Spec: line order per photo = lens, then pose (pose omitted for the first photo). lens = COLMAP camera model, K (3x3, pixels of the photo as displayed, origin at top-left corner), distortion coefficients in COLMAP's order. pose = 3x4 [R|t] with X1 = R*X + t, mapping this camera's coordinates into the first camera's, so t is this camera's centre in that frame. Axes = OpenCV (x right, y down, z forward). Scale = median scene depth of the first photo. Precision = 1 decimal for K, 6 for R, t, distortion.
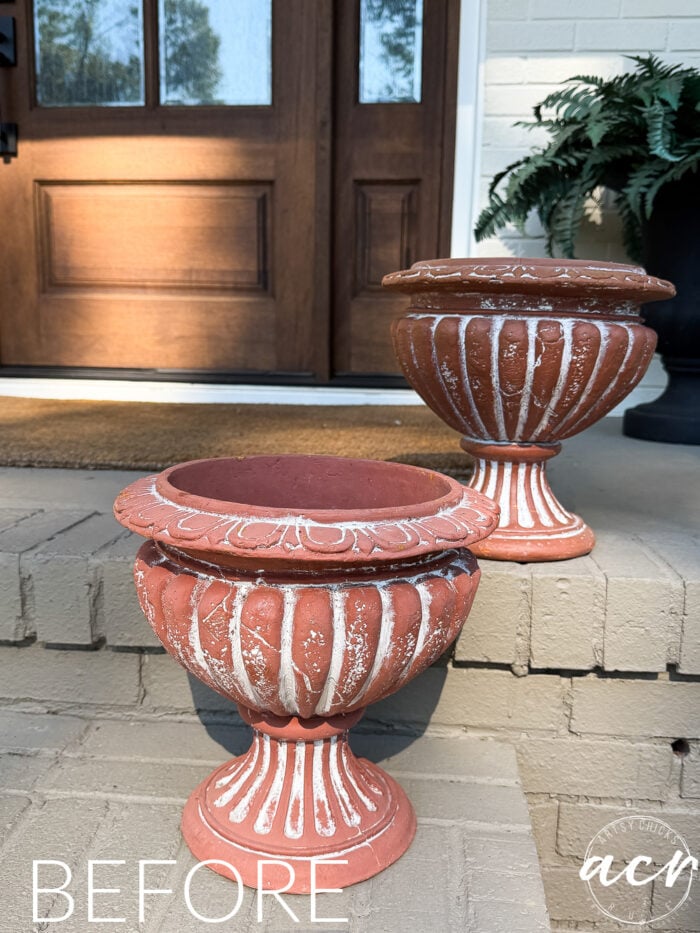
lens RADIAL K [[838.1, 0, 357.0], [0, 838.1, 481.4], [0, 0, 1]] dist [0.007240, 0.000252]
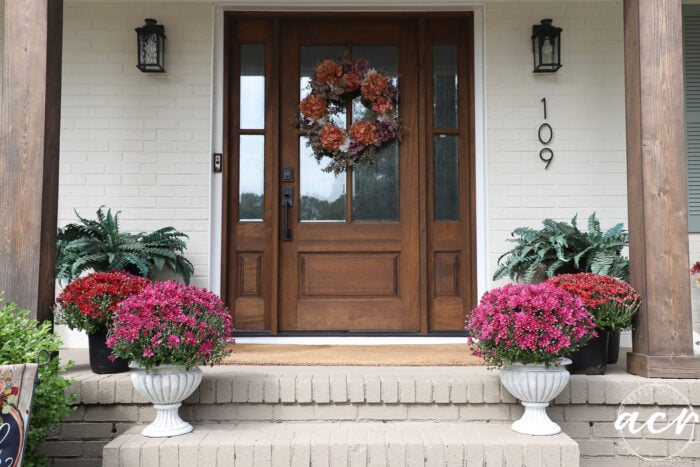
lens RADIAL K [[686.8, 0, 356.1], [0, 686.8, 233.6], [0, 0, 1]] dist [0.039660, 0.000000]
pose [[0.996426, -0.014363, 0.083236, -0.593012], [0.034735, 0.967935, -0.248789, 0.122508], [-0.076993, 0.250791, 0.964975, -1.390151]]
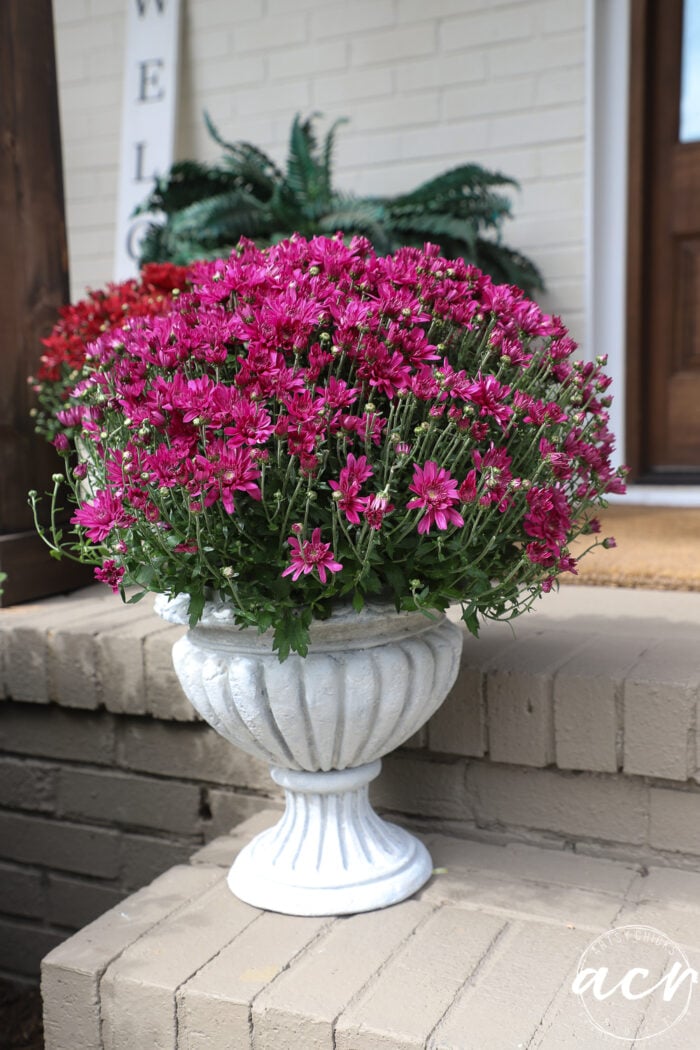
lens RADIAL K [[1142.8, 0, 357.1], [0, 1142.8, 518.9], [0, 0, 1]] dist [0.061712, 0.000000]
pose [[0.929296, -0.002692, -0.369327, -0.671223], [-0.026219, 0.996970, -0.073237, -0.015559], [0.368405, 0.077742, 0.926409, -0.141094]]
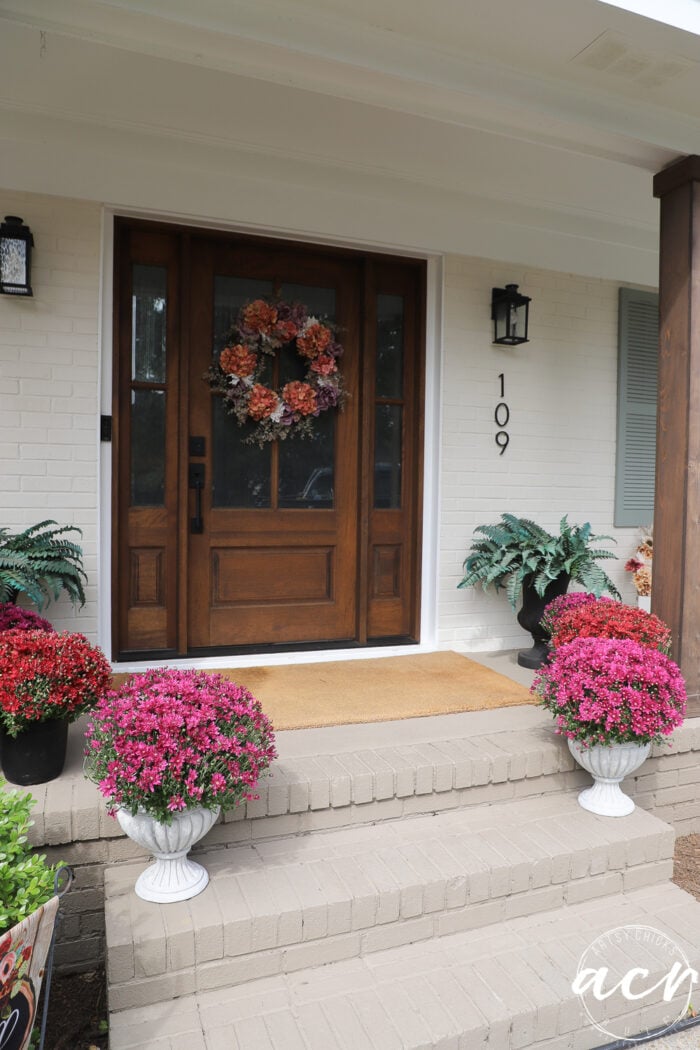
lens RADIAL K [[696.7, 0, 351.8], [0, 696.7, 528.7], [0, 0, 1]] dist [-0.073040, 0.022539]
pose [[0.906470, -0.024029, 0.421586, -1.156674], [0.078352, 0.990614, -0.112006, -0.315391], [-0.414938, 0.134562, 0.899844, -0.785190]]
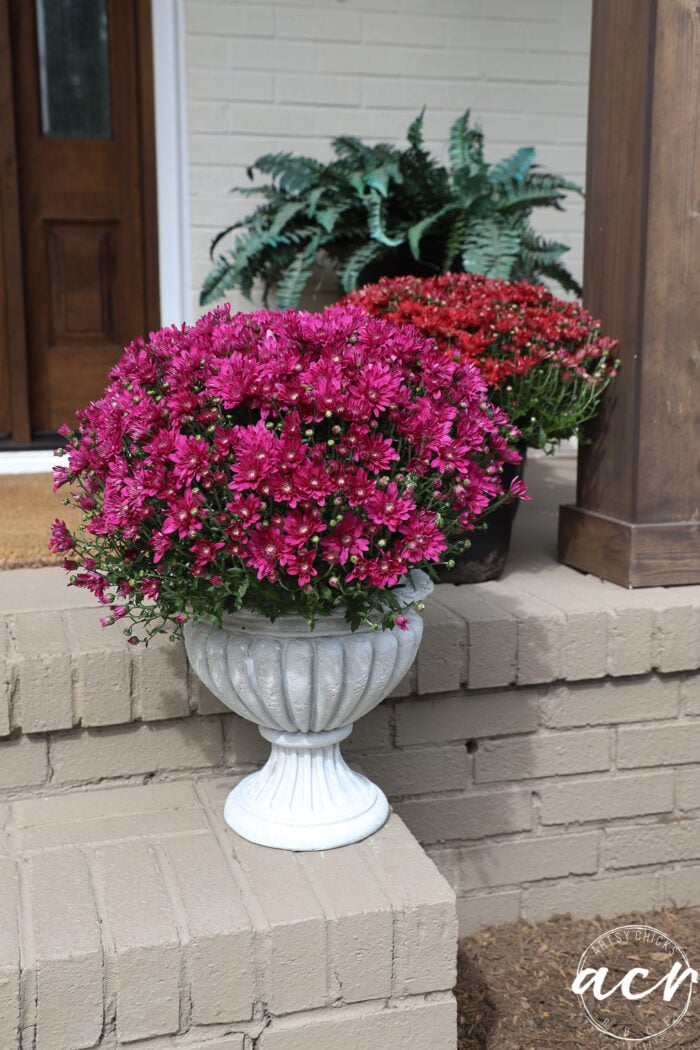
lens RADIAL K [[1142.8, 0, 314.5], [0, 1142.8, 475.8], [0, 0, 1]] dist [0.061712, 0.000000]
pose [[0.940229, -0.071823, 0.332882, -0.241961], [0.083127, 0.996342, -0.019821, -0.054731], [-0.330241, 0.046308, 0.942760, -0.374161]]
